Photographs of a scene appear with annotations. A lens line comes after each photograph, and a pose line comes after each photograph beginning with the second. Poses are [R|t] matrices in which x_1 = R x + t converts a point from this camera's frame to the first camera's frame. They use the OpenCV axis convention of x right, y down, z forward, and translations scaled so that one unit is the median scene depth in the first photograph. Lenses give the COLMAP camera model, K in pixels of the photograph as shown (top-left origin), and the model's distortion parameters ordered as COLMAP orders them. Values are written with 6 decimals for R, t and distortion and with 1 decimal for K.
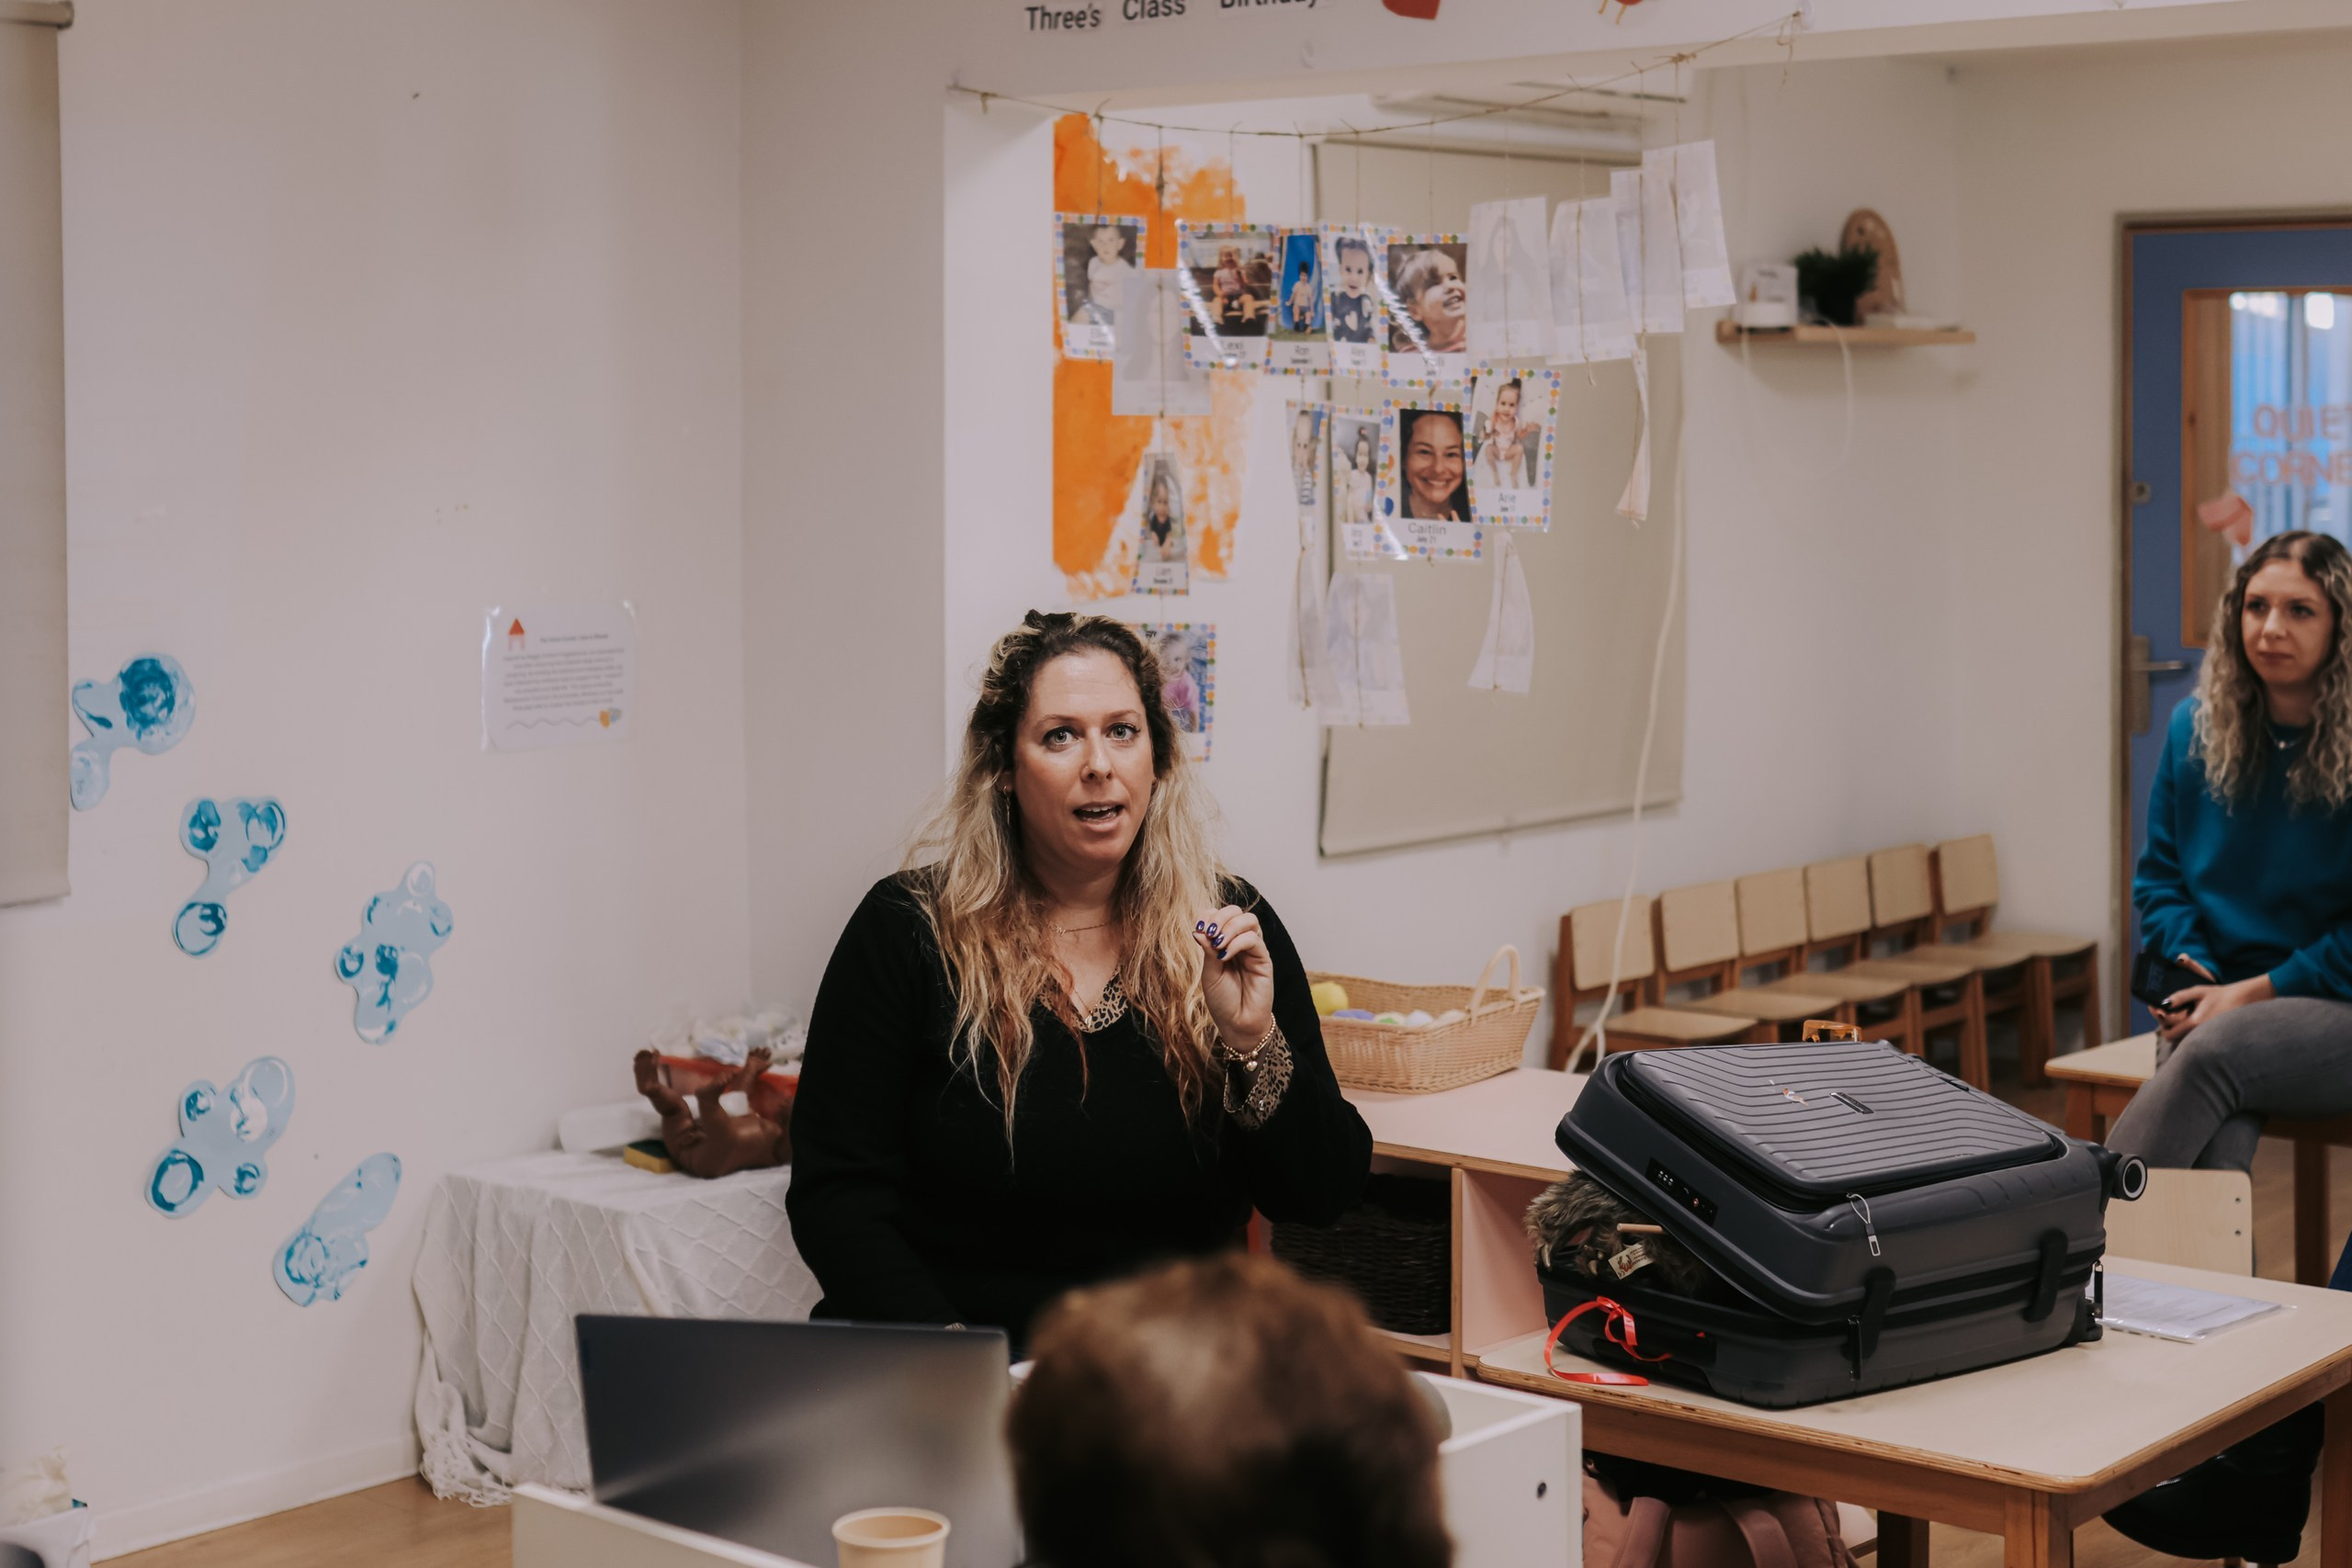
lens RADIAL K [[3667.2, 0, 1167.5], [0, 3667.2, 483.0], [0, 0, 1]] dist [-0.023289, 0.020805]
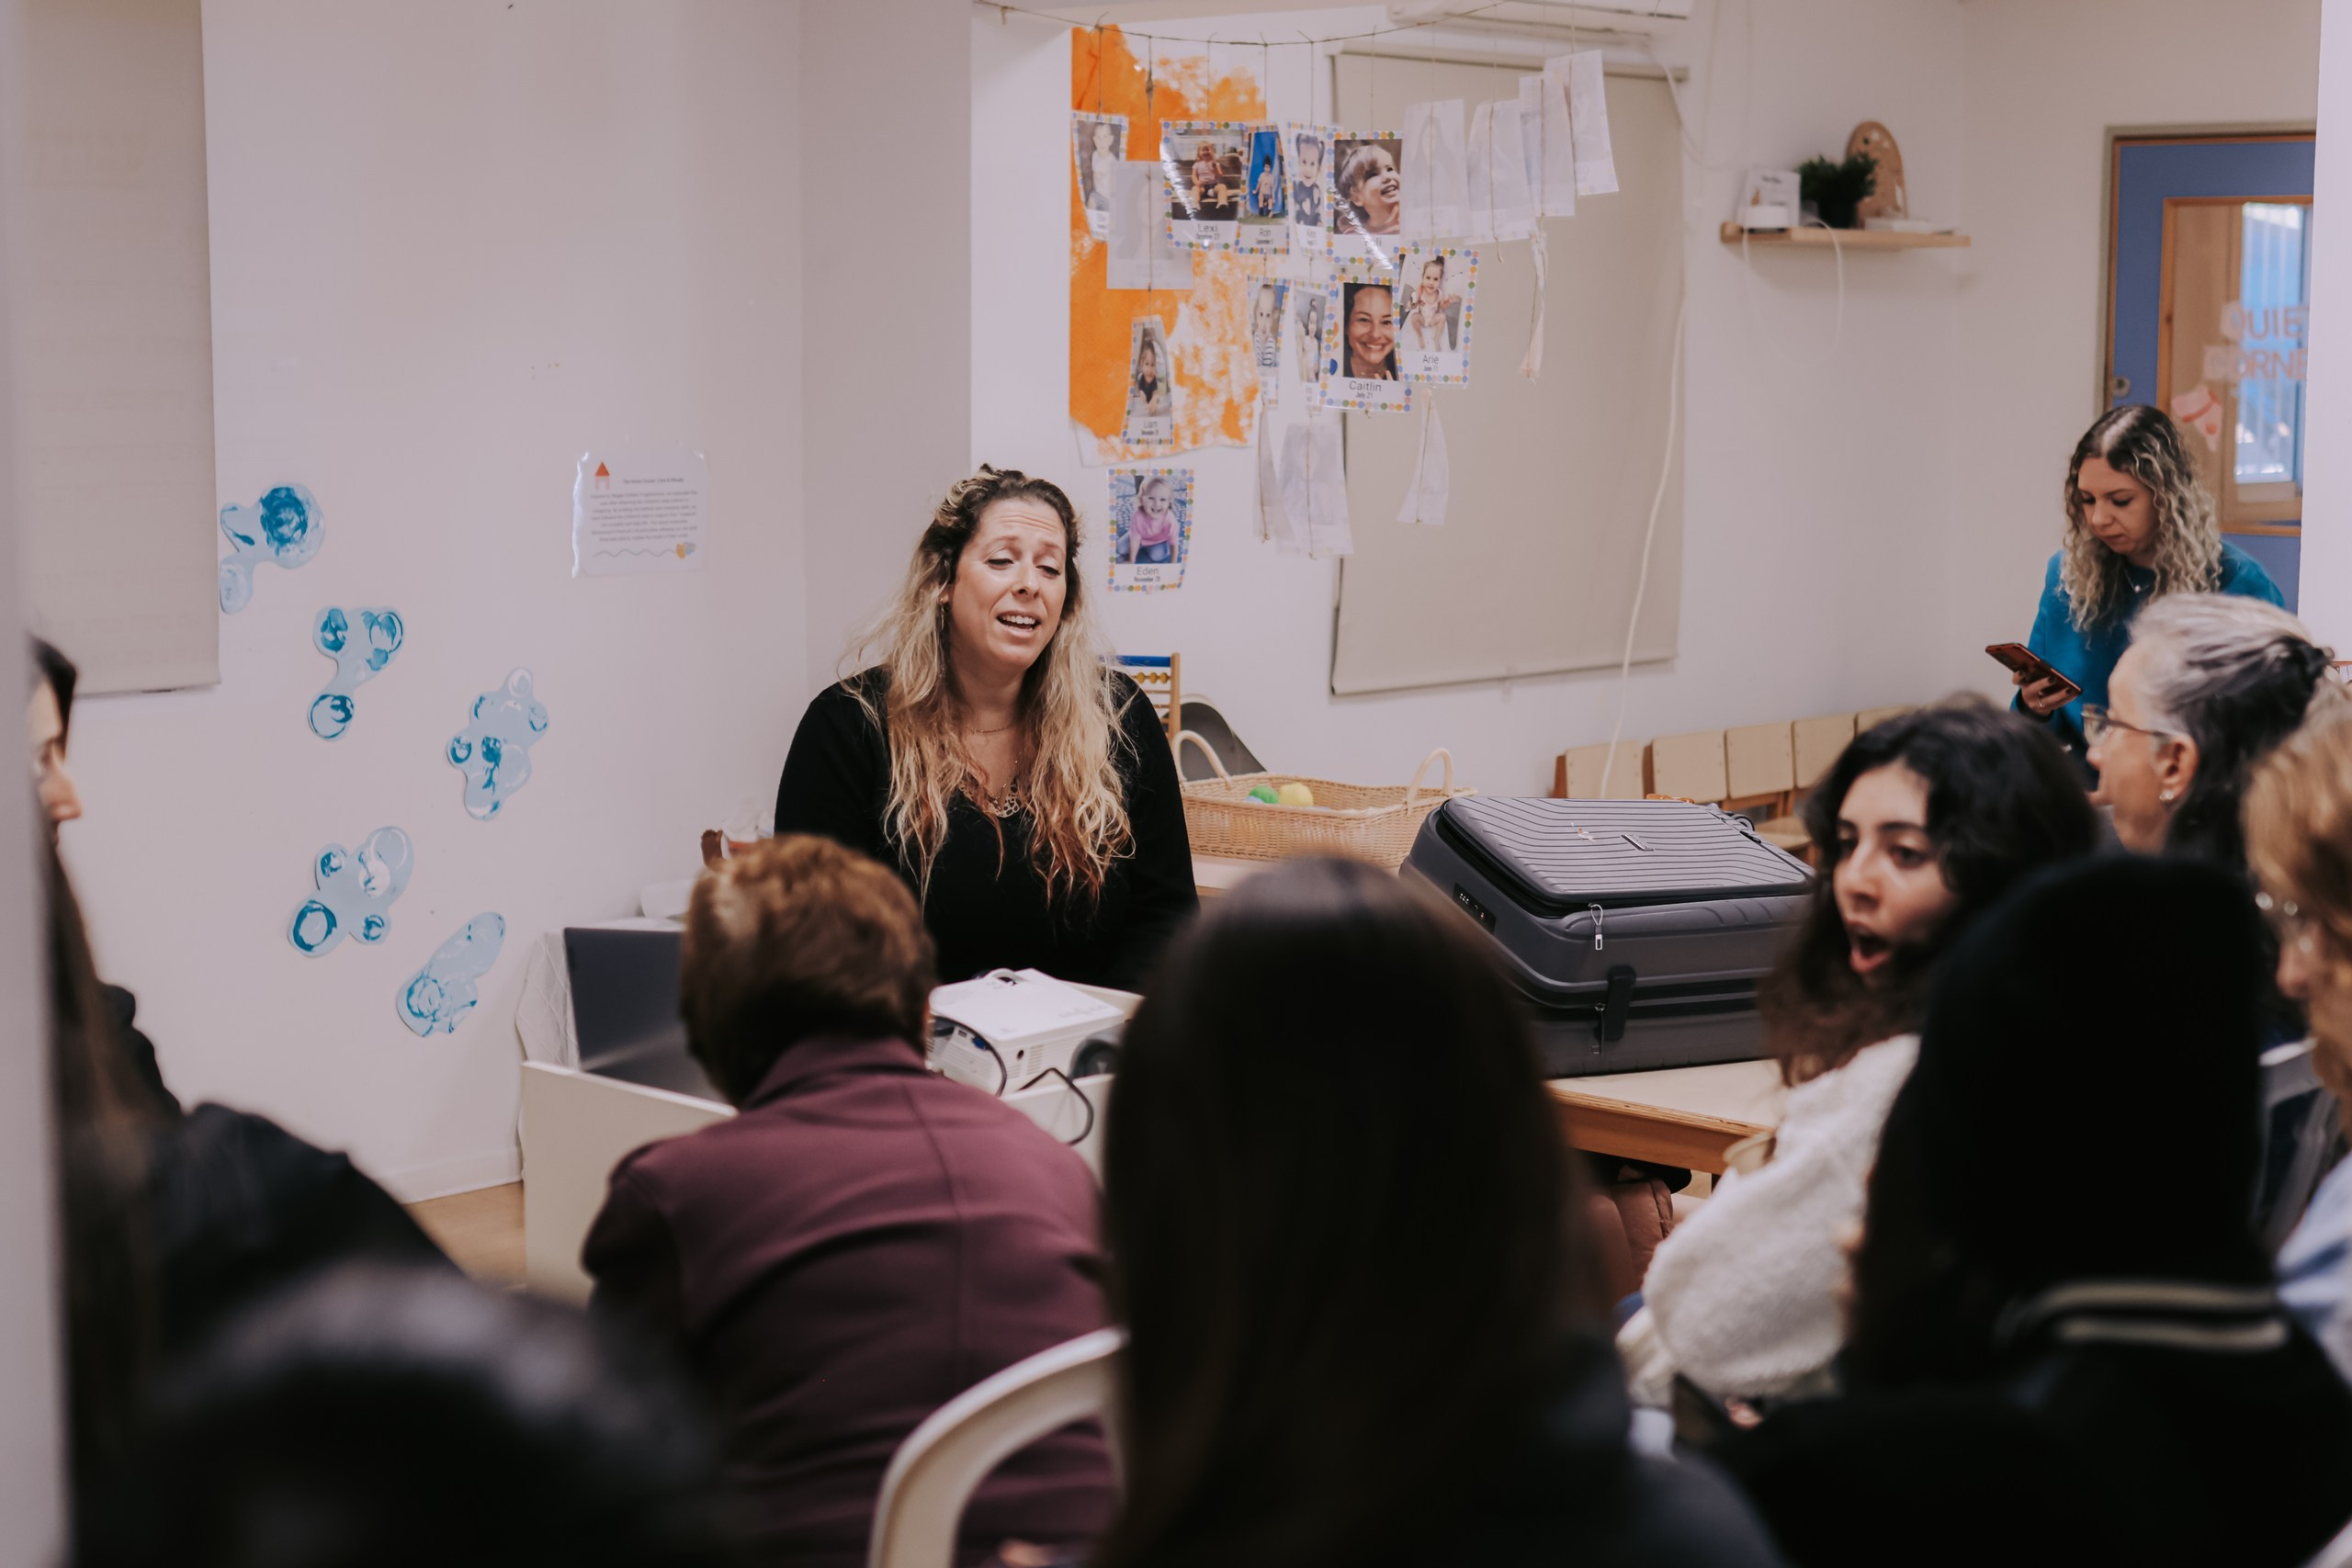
lens RADIAL K [[3610.1, 0, 1190.6], [0, 3610.1, 744.2], [0, 0, 1]] dist [-0.016567, 0.072214]
pose [[0.999055, 0.013475, -0.041323, 0.061575], [-0.009521, 0.995486, 0.094431, 0.017239], [0.042408, -0.093948, 0.994673, -0.150264]]
